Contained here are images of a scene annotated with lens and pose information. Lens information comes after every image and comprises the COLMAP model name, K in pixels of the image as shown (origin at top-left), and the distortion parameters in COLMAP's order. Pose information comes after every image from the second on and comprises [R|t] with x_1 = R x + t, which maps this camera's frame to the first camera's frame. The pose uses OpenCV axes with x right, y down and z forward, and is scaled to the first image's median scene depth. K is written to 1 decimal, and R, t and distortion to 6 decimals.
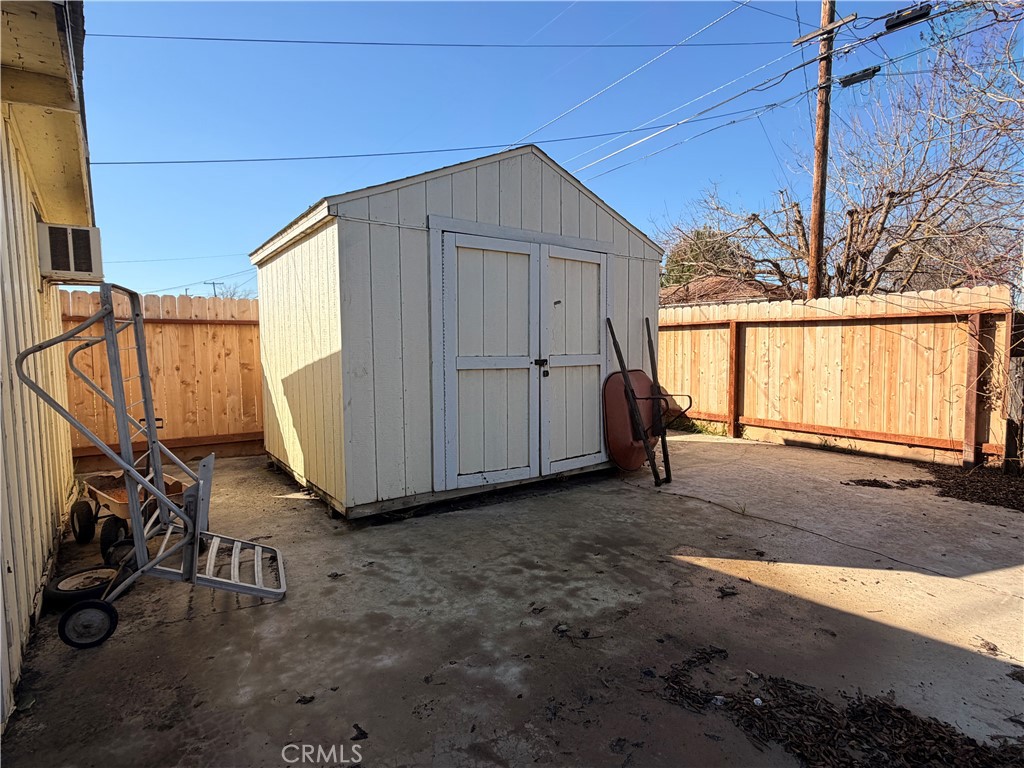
lens RADIAL K [[535.2, 0, 513.0], [0, 535.2, 385.9], [0, 0, 1]] dist [0.000102, 0.001449]
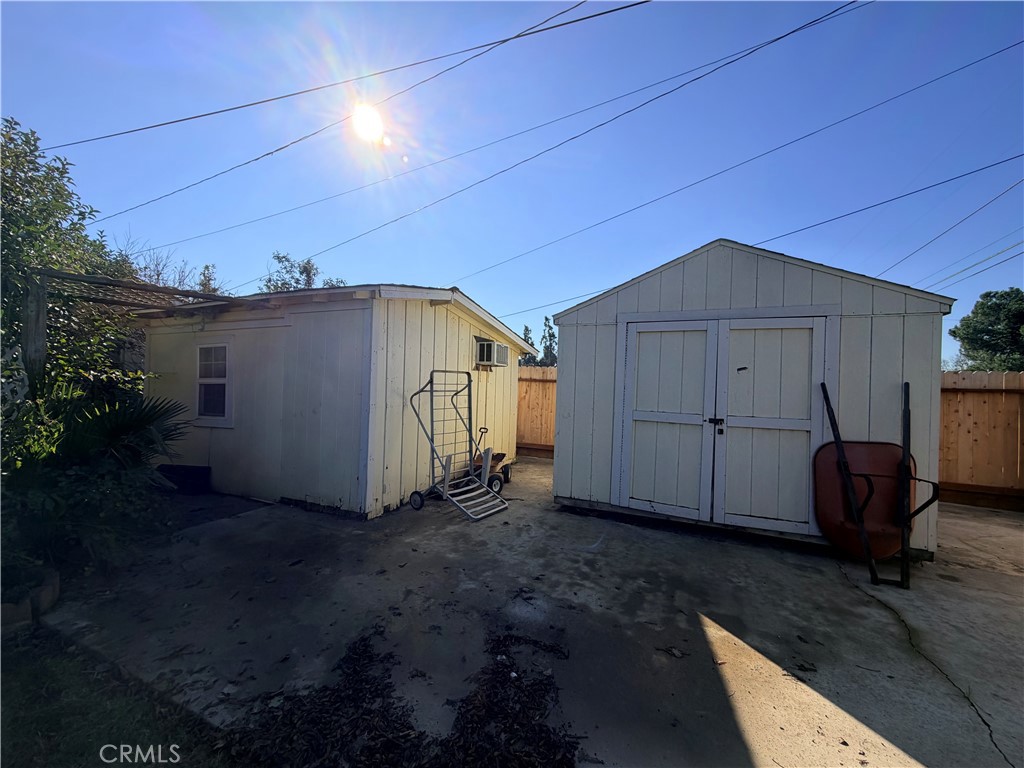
lens RADIAL K [[409.2, 0, 514.0], [0, 409.2, 384.1], [0, 0, 1]] dist [0.001680, -0.000087]
pose [[0.498477, 0.013033, -0.866805, 0.709128], [-0.102950, 0.993701, -0.044263, -0.047285], [0.860769, 0.111301, 0.496678, 0.217652]]
